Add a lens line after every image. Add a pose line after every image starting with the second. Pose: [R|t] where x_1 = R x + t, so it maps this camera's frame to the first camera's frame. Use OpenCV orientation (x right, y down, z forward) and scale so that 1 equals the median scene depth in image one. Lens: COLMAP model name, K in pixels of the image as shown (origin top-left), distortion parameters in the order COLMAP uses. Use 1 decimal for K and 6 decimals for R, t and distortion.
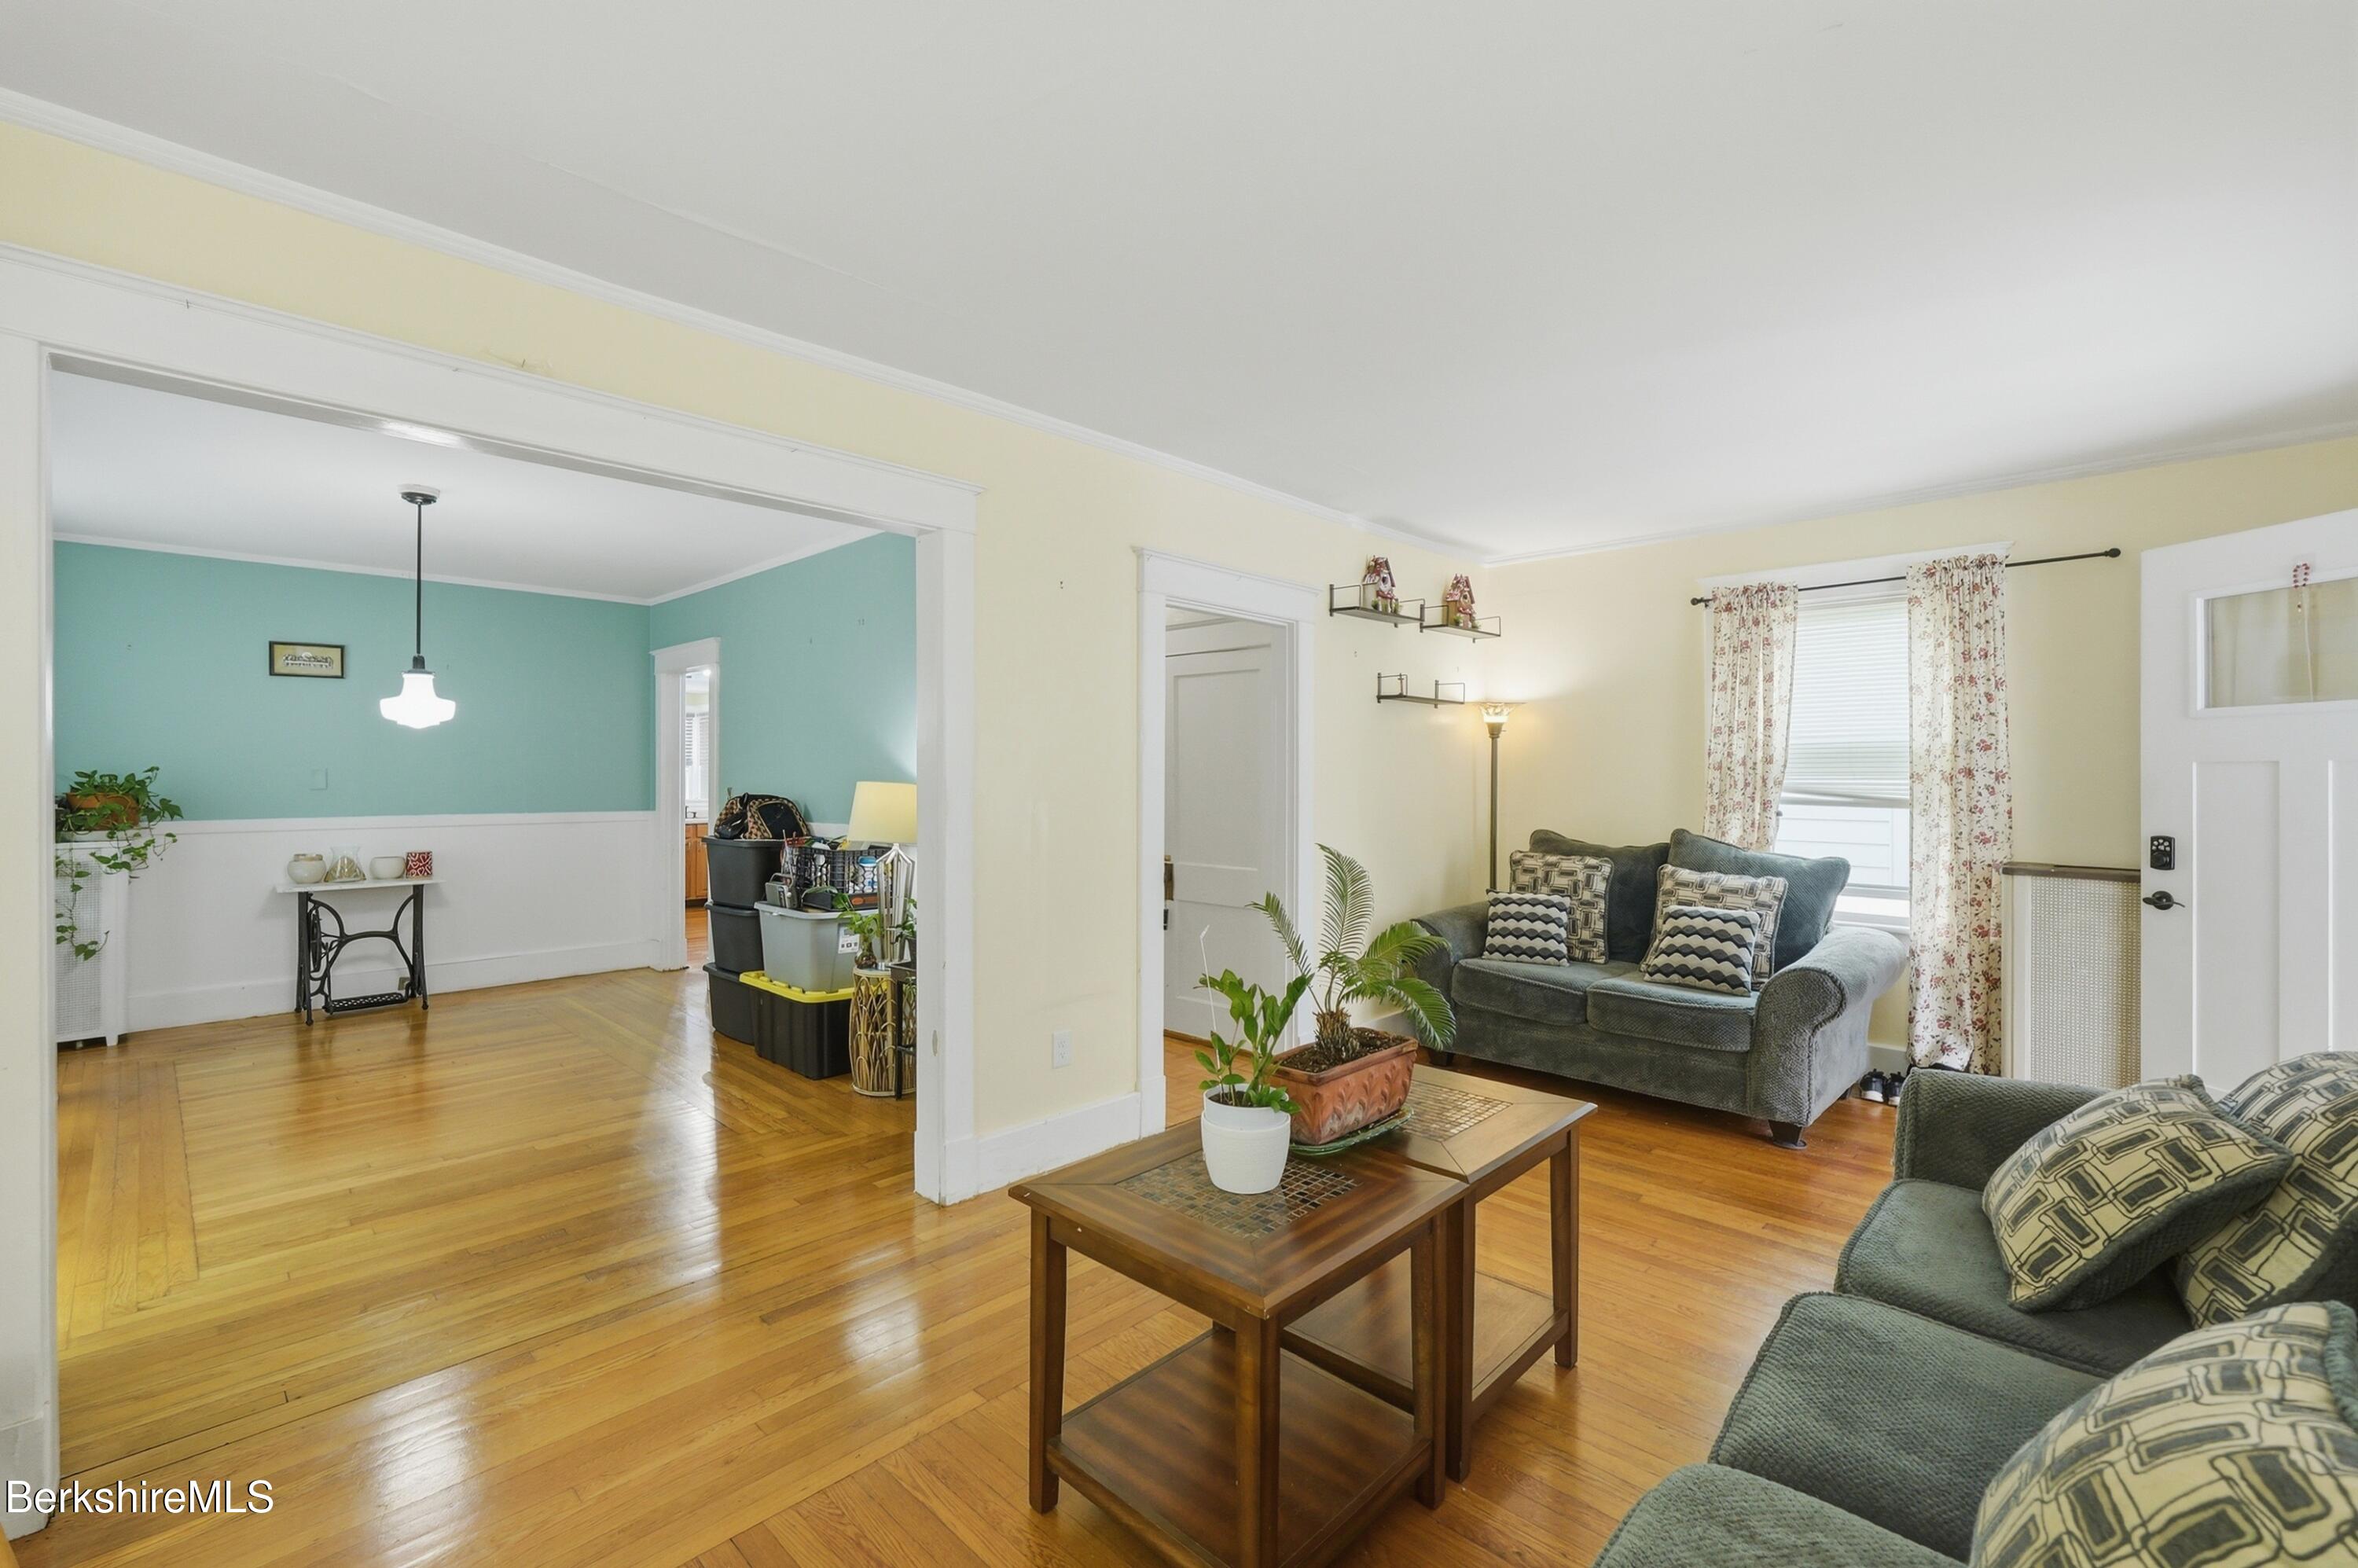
lens RADIAL K [[1028.2, 0, 1186.7], [0, 1028.2, 782.6], [0, 0, 1]] dist [-0.003223, -0.000536]
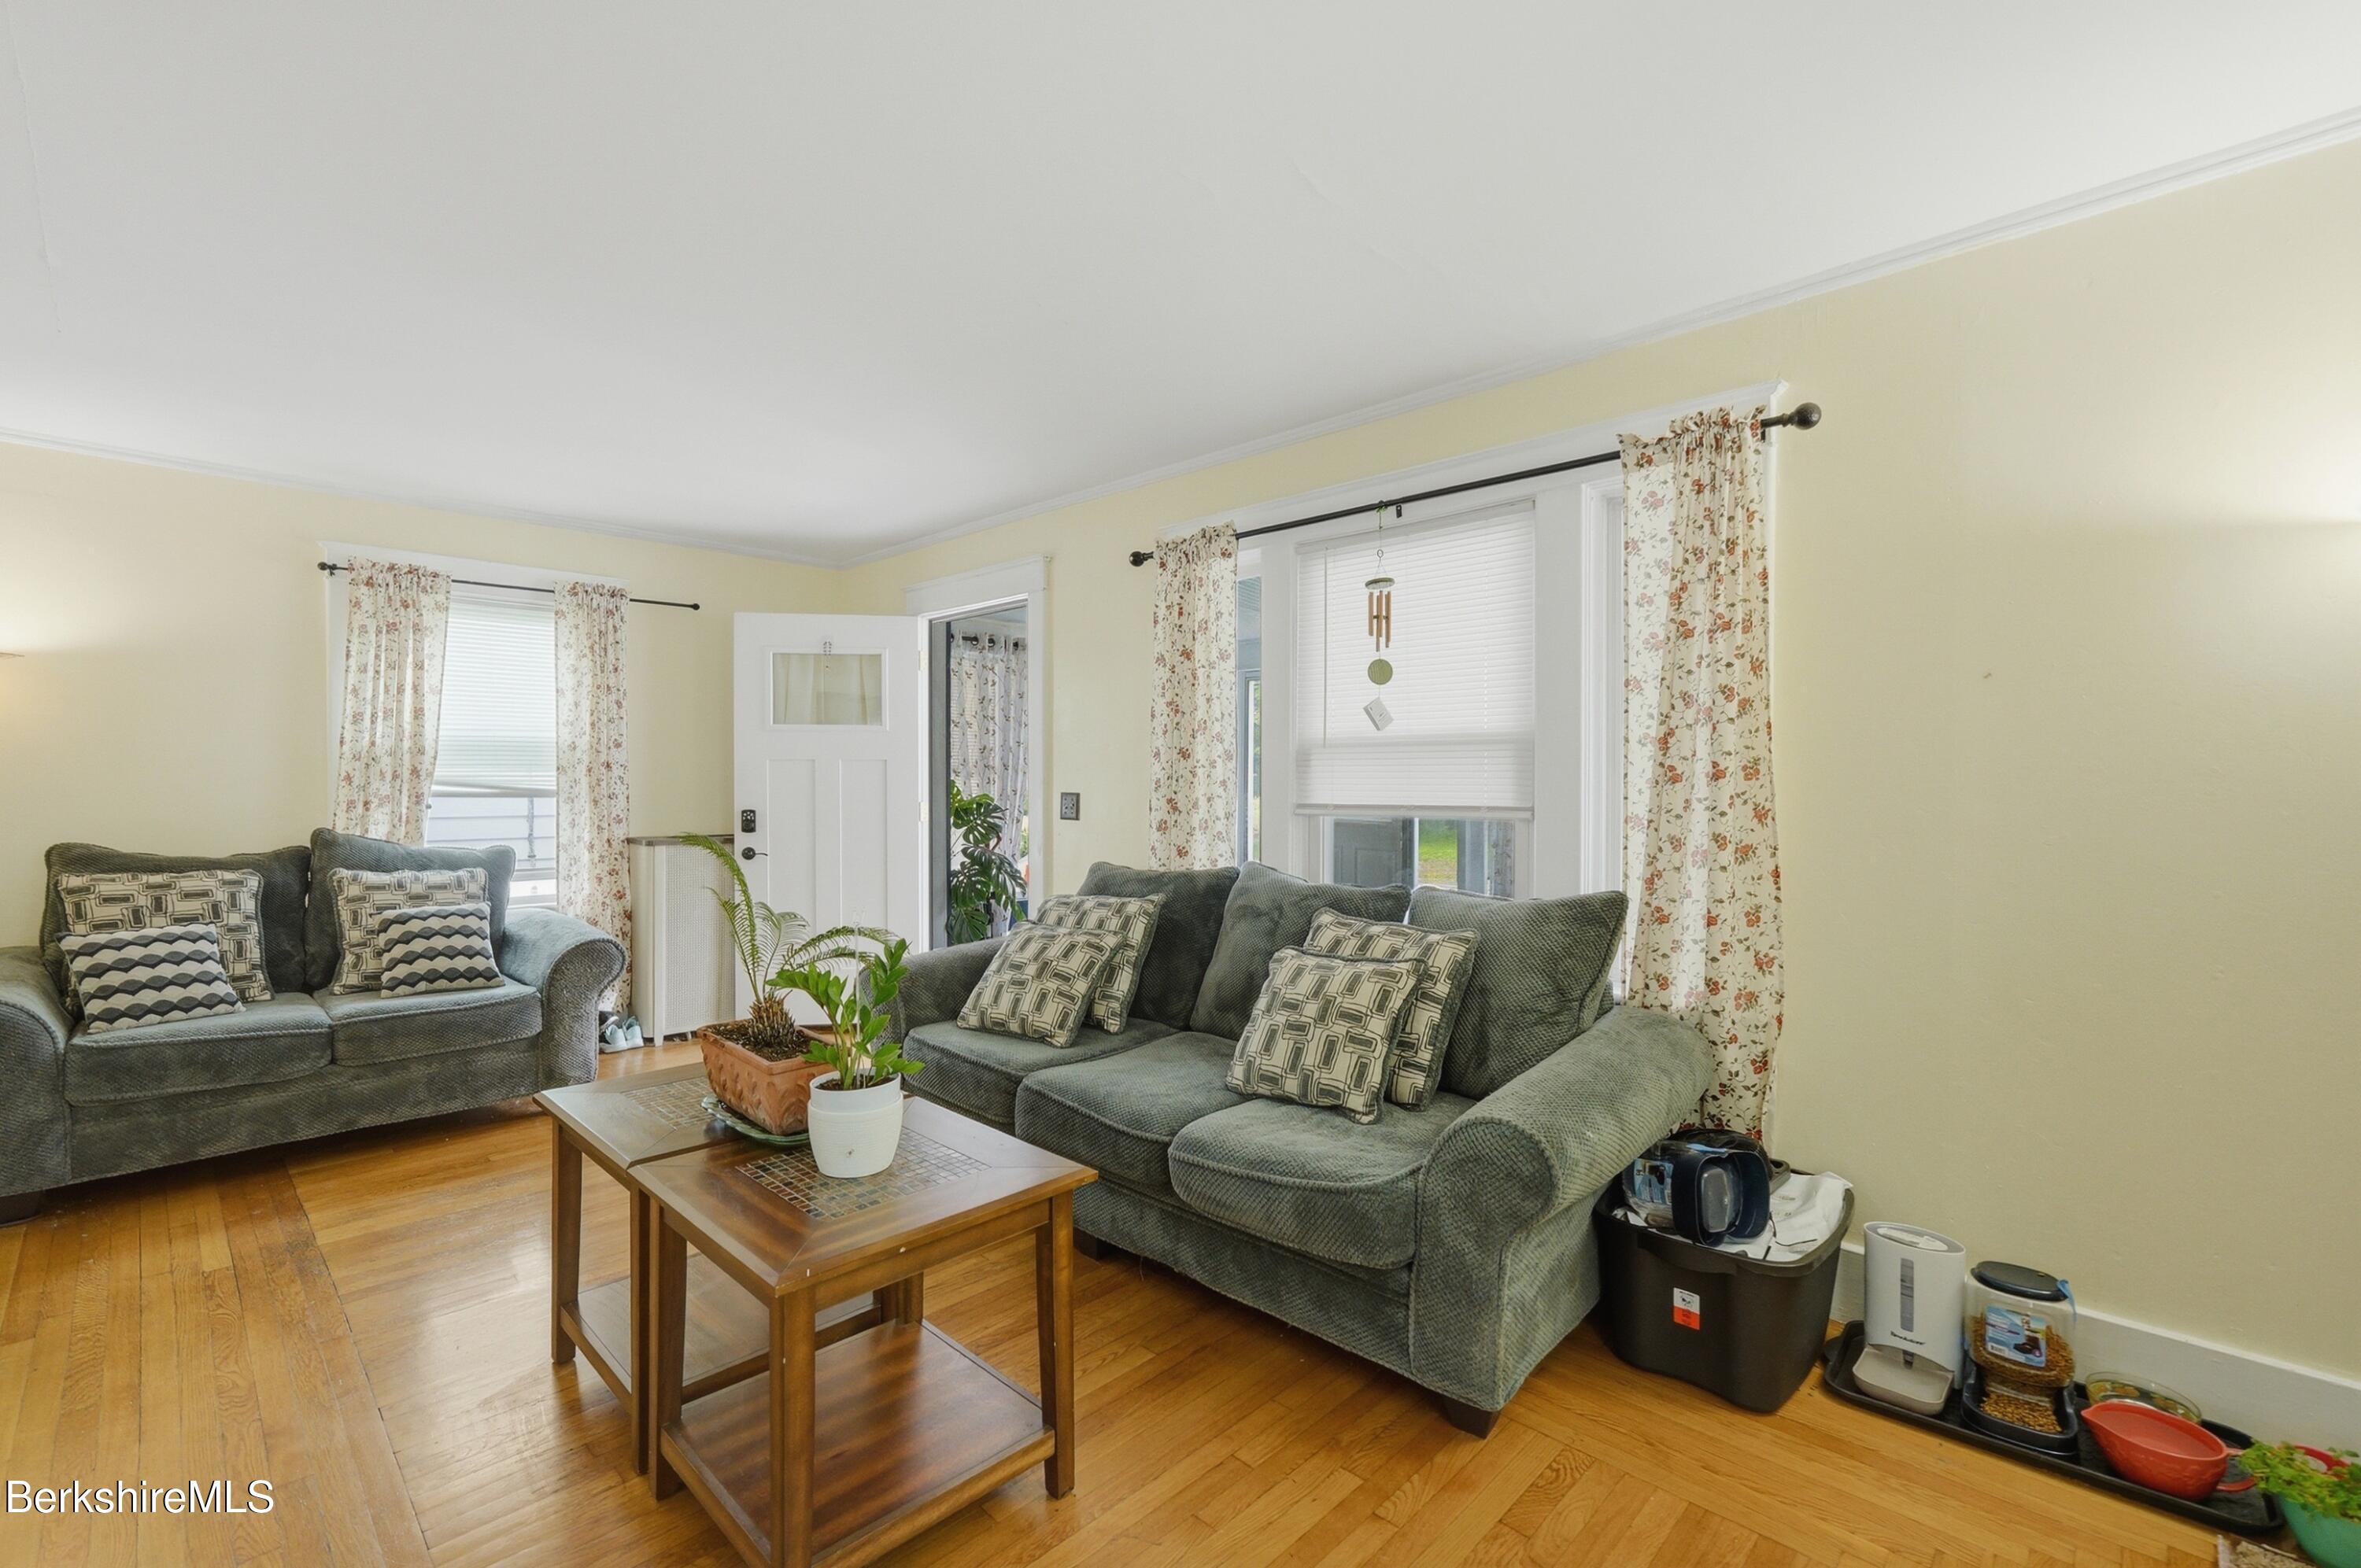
lens RADIAL K [[1029.4, 0, 1188.2], [0, 1029.4, 782.6], [0, 0, 1]] dist [-0.003223, -0.000536]
pose [[-0.000118, -0.006554, 0.999979, -0.395380], [0.005370, 0.999964, 0.006555, 0.005463], [-0.999986, 0.005371, -0.000083, 0.282886]]
